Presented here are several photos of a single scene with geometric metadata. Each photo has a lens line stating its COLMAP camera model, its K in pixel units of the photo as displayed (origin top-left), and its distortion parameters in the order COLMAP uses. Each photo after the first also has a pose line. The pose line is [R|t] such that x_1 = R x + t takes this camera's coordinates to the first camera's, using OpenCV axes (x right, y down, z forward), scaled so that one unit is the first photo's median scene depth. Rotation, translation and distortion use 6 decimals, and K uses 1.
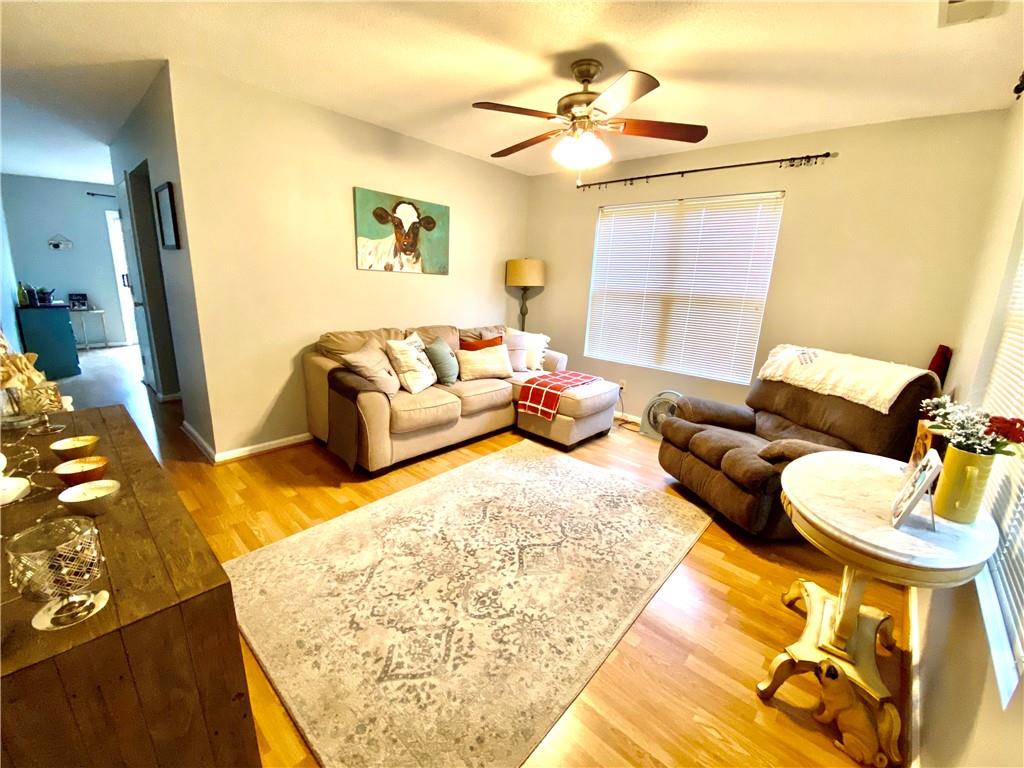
lens RADIAL K [[412.0, 0, 519.2], [0, 412.0, 384.1], [0, 0, 1]] dist [0.030211, -0.030161]
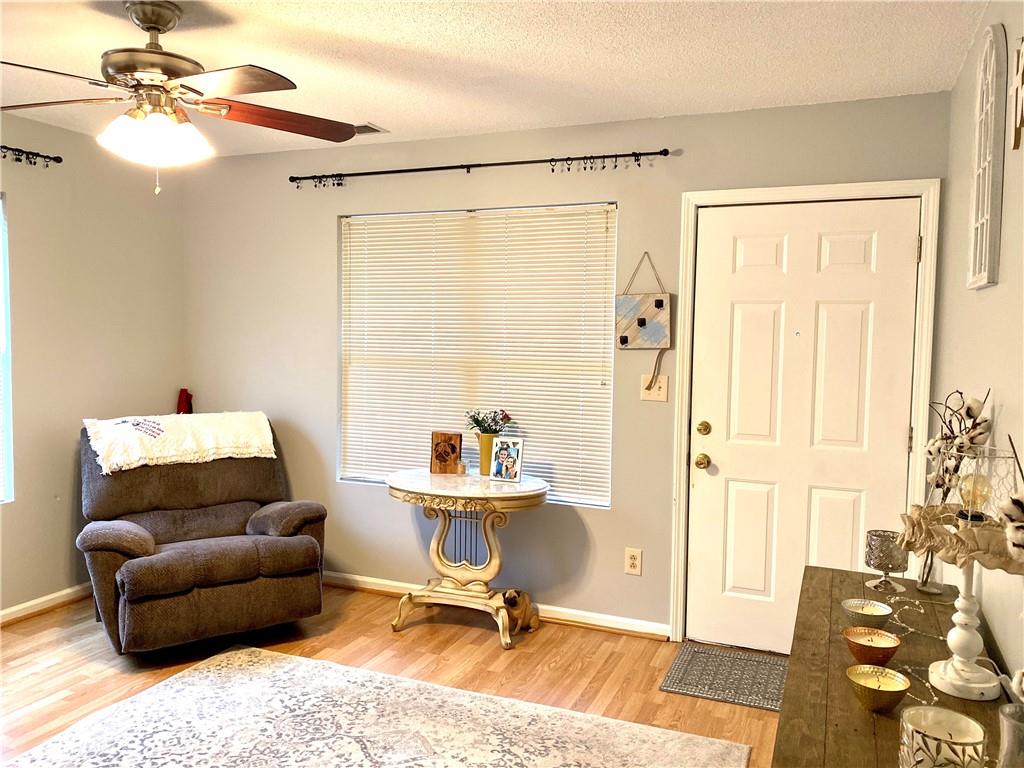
lens RADIAL K [[774.1, 0, 508.4], [0, 774.1, 382.5], [0, 0, 1]] dist [0.010156, -0.004143]
pose [[-0.307723, -0.122219, 0.943594, -1.065664], [0.201225, 0.960924, 0.190087, -0.352278], [-0.929954, 0.248368, -0.271105, 0.926763]]
